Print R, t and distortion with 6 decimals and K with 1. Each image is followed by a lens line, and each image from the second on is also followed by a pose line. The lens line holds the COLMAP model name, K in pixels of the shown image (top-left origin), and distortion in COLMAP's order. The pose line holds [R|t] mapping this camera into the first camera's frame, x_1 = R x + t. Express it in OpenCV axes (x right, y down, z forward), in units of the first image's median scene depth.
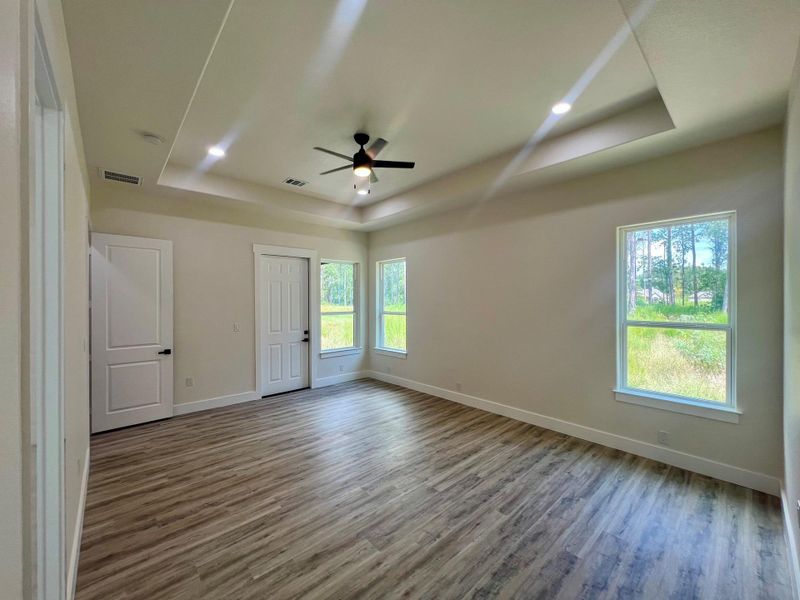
lens RADIAL K [[320.8, 0, 400.0], [0, 320.8, 300.0], [0, 0, 1]] dist [-0.001495, 0.000160]
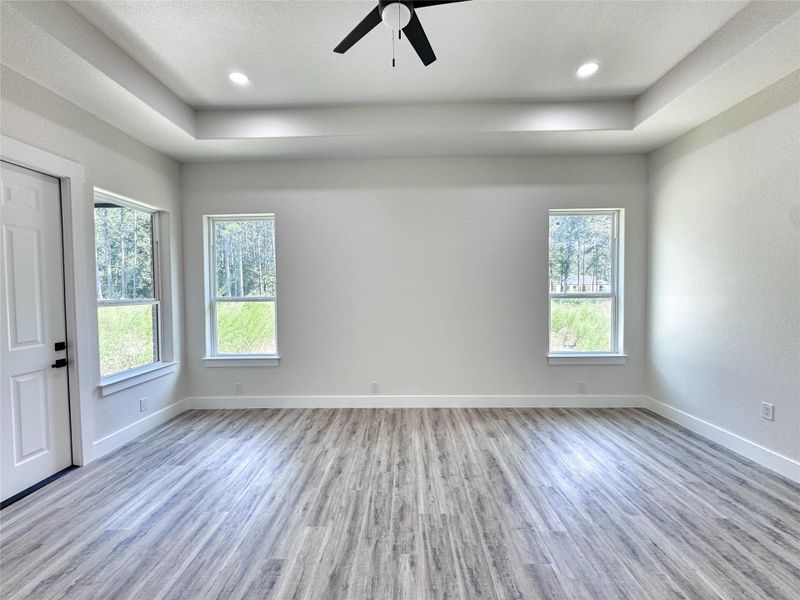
lens RADIAL K [[319.3, 0, 400.2], [0, 319.3, 298.7], [0, 0, 1]] dist [-0.001667, 0.000122]
pose [[0.689268, -0.025033, 0.724074, -0.416089], [0.008601, 0.999615, 0.026371, 0.040612], [-0.724455, -0.011948, 0.689218, 0.521220]]
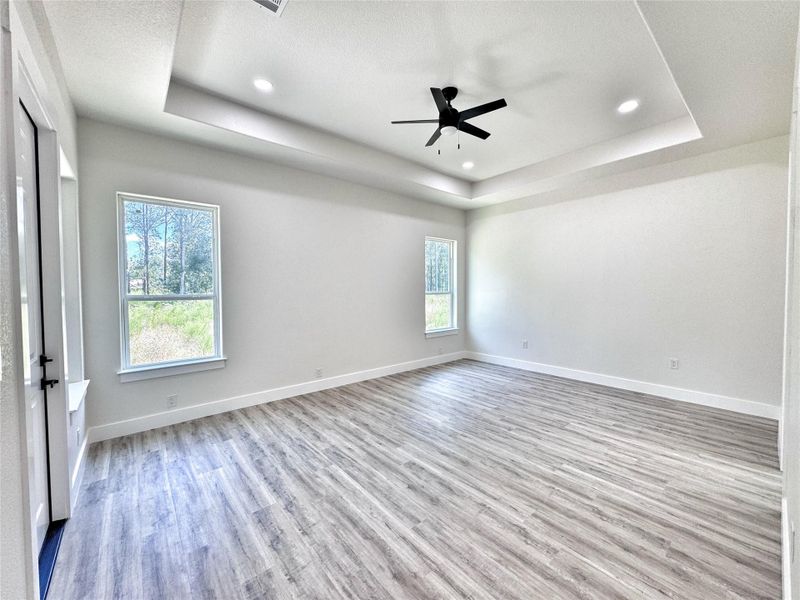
lens RADIAL K [[319.3, 0, 400.2], [0, 319.3, 298.7], [0, 0, 1]] dist [-0.001667, 0.000122]
pose [[0.035003, -0.025862, 0.999053, -0.869274], [0.005201, 0.999656, 0.025696, 0.049175], [-0.999374, 0.004296, 0.035125, 0.918993]]
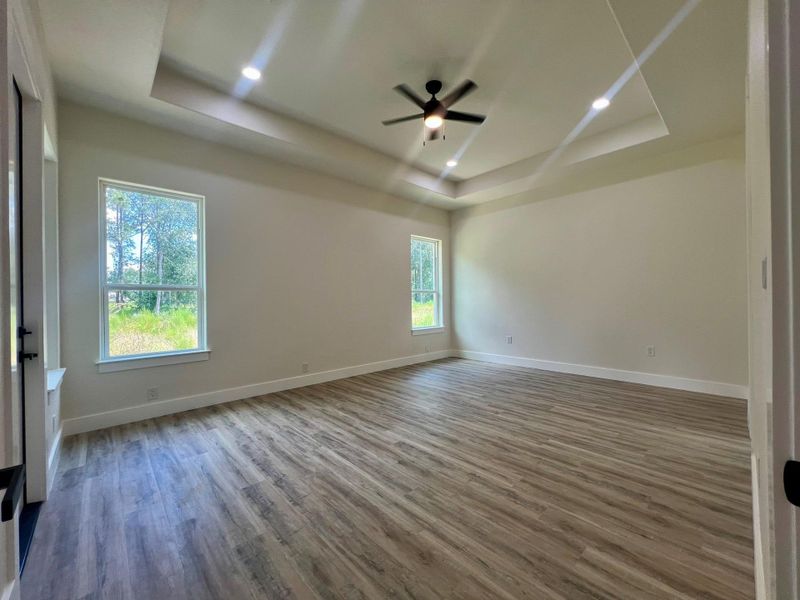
lens RADIAL K [[320.8, 0, 400.0], [0, 320.8, 300.0], [0, 0, 1]] dist [-0.001495, 0.000160]
pose [[-0.012508, 0.005852, 0.999905, -0.884471], [0.013296, 0.999895, -0.005686, 0.112186], [-0.999833, 0.013224, -0.012584, 0.927316]]
